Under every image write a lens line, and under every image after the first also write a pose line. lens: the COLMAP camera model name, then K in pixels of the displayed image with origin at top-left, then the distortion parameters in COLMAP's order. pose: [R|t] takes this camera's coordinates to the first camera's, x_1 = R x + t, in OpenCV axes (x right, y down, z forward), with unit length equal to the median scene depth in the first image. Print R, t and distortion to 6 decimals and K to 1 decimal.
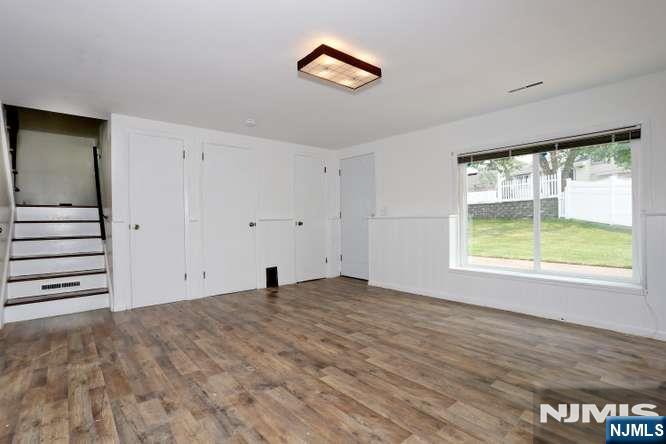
lens RADIAL K [[326.2, 0, 333.0], [0, 326.2, 223.2], [0, 0, 1]] dist [-0.016922, 0.001154]
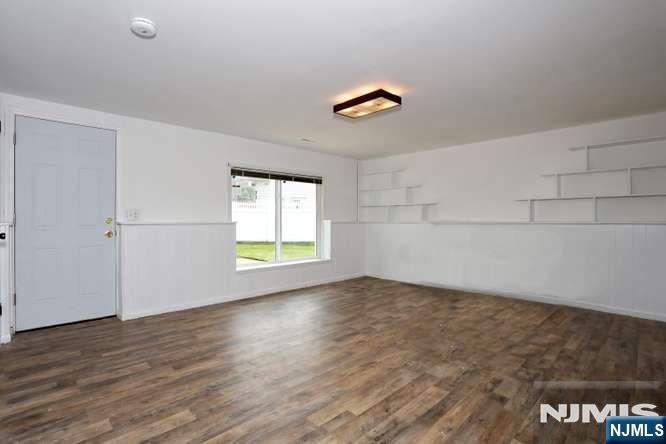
lens RADIAL K [[326.2, 0, 332.6], [0, 326.2, 223.1], [0, 0, 1]] dist [-0.016922, 0.001154]
pose [[-0.107779, 0.018863, 0.993996, -1.232436], [0.002550, 0.999822, -0.018697, 0.003096], [-0.994172, 0.000519, -0.107808, 1.298895]]
